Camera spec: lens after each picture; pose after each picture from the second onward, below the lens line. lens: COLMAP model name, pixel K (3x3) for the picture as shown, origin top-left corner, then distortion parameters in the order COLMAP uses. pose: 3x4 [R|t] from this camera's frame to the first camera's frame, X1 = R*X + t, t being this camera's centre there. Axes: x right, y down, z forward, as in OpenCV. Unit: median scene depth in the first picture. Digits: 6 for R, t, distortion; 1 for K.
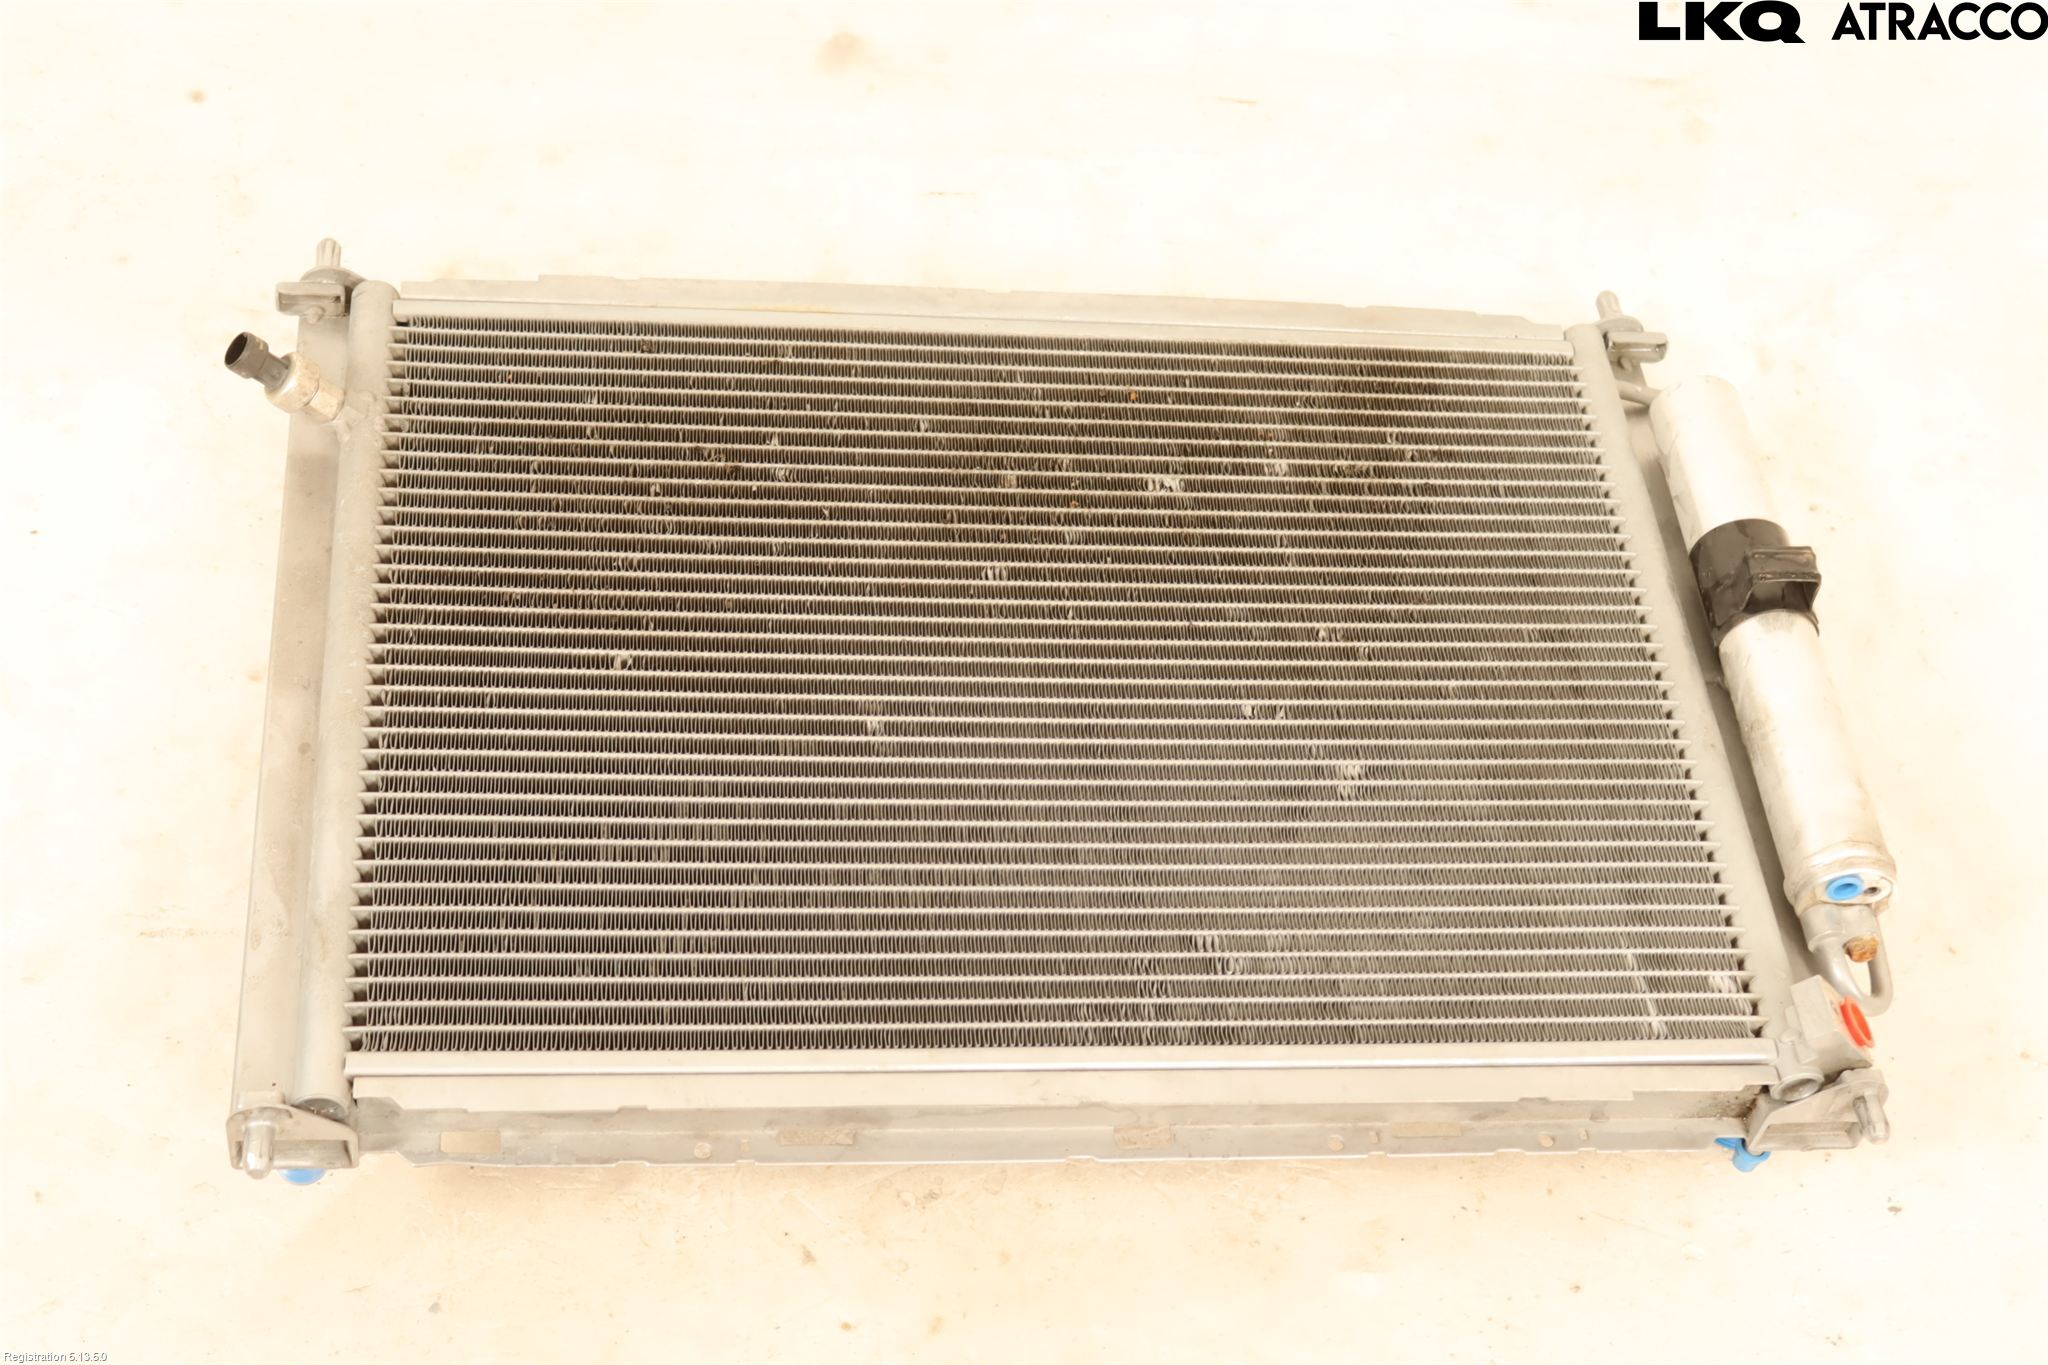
lens RADIAL K [[3069.8, 0, 1024.3], [0, 3069.8, 681.5], [0, 0, 1]] dist [-0.104903, 0.000000]
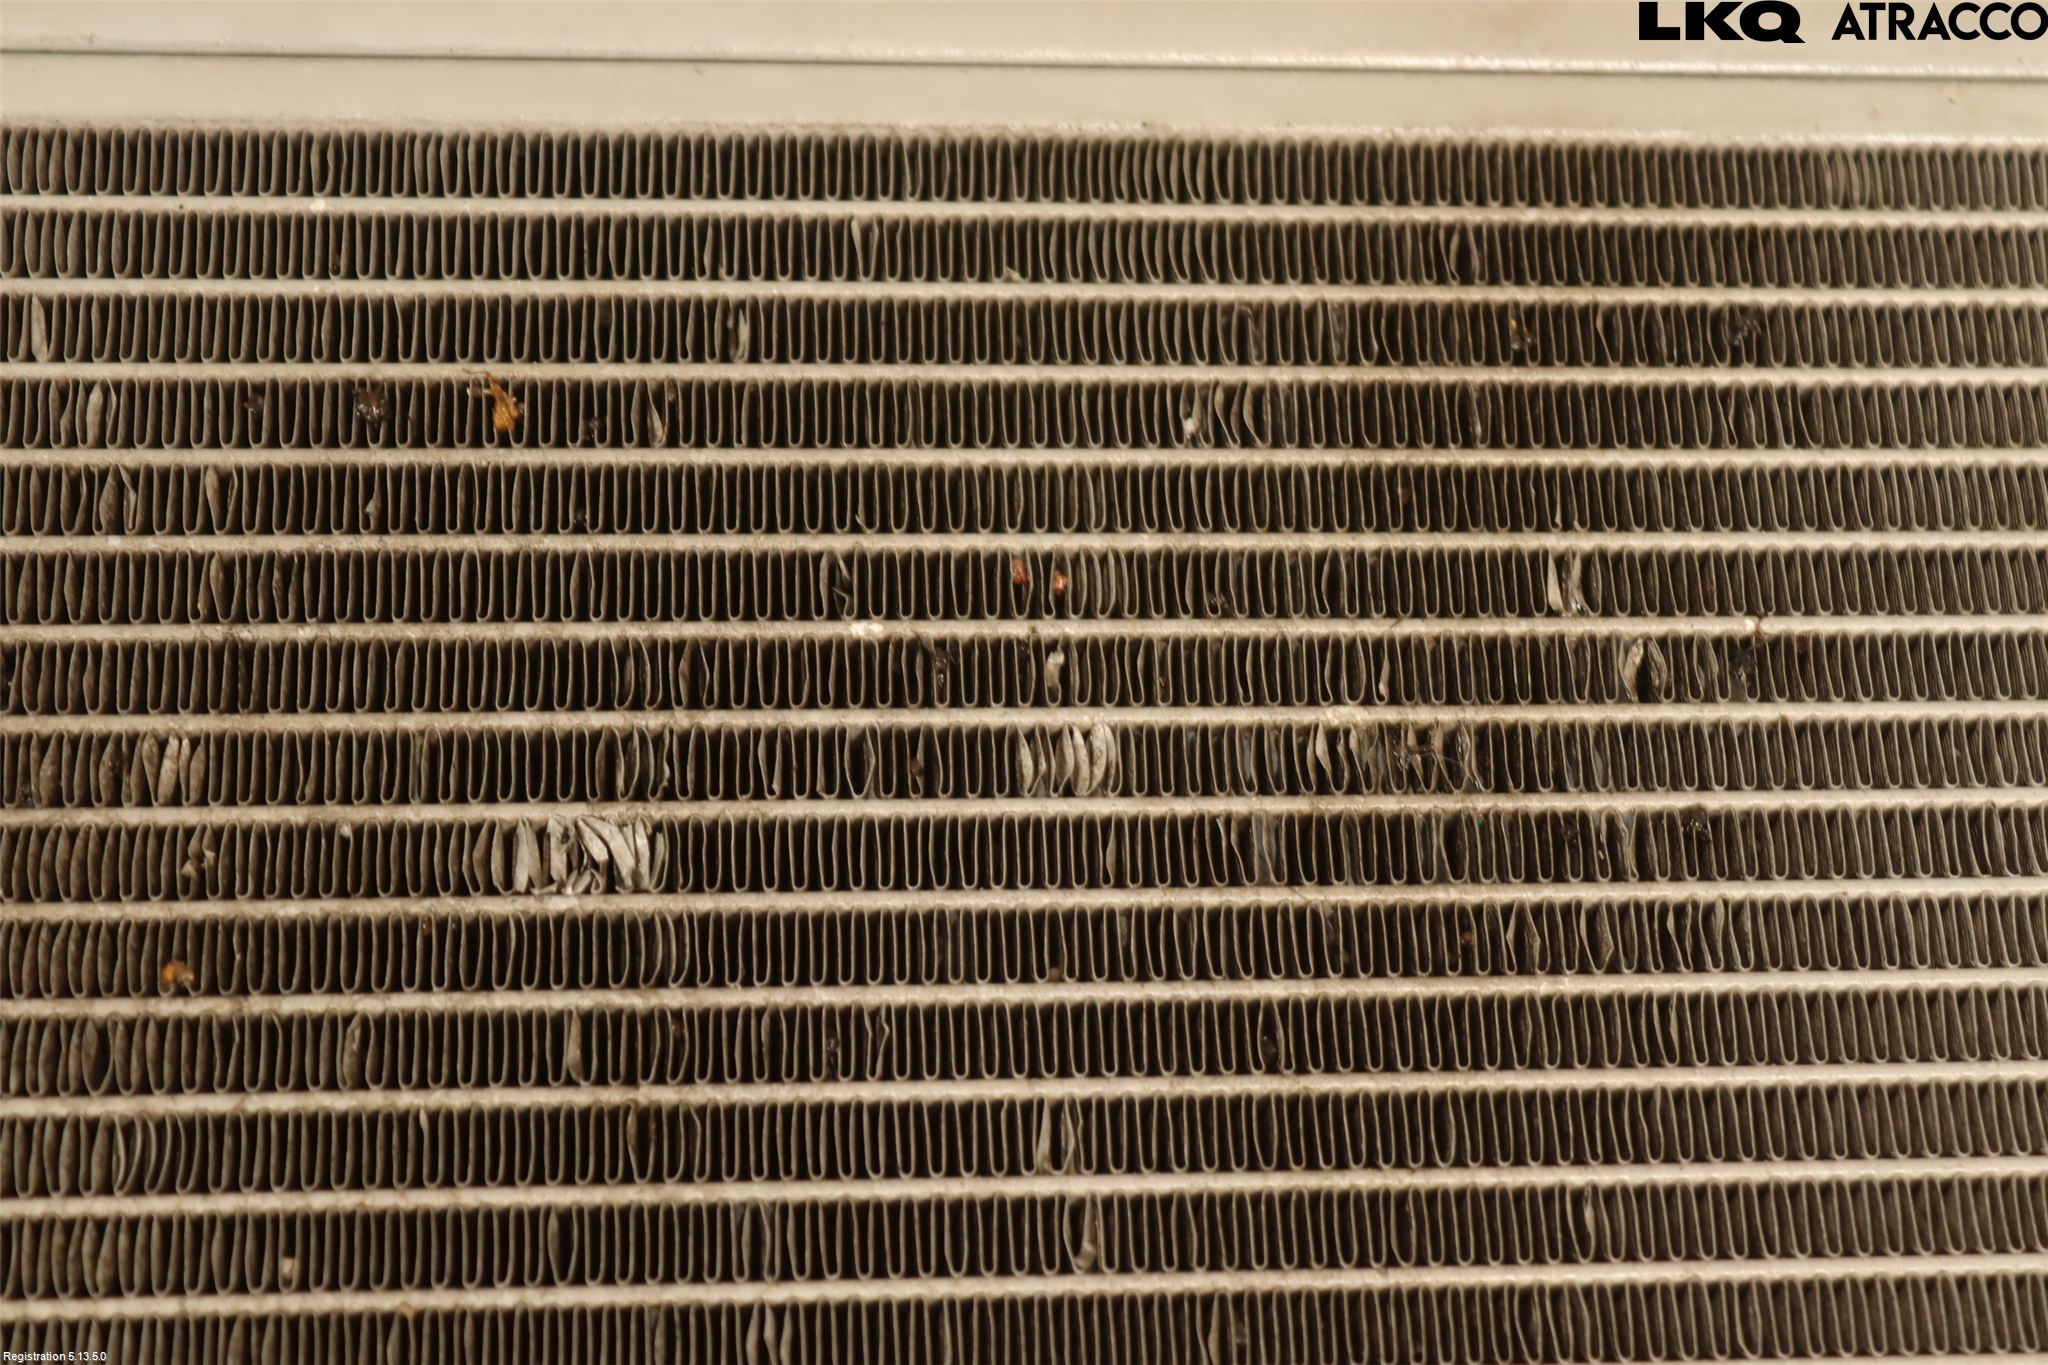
lens RADIAL K [[4383.4, 0, 1024.6], [0, 4383.4, 682.7], [0, 0, 1]] dist [0.006163, 0.000000]
pose [[0.998893, 0.017509, -0.043654, 0.093489], [-0.007322, 0.974700, 0.223397, -0.152073], [0.046461, -0.222831, 0.973749, 0.662732]]
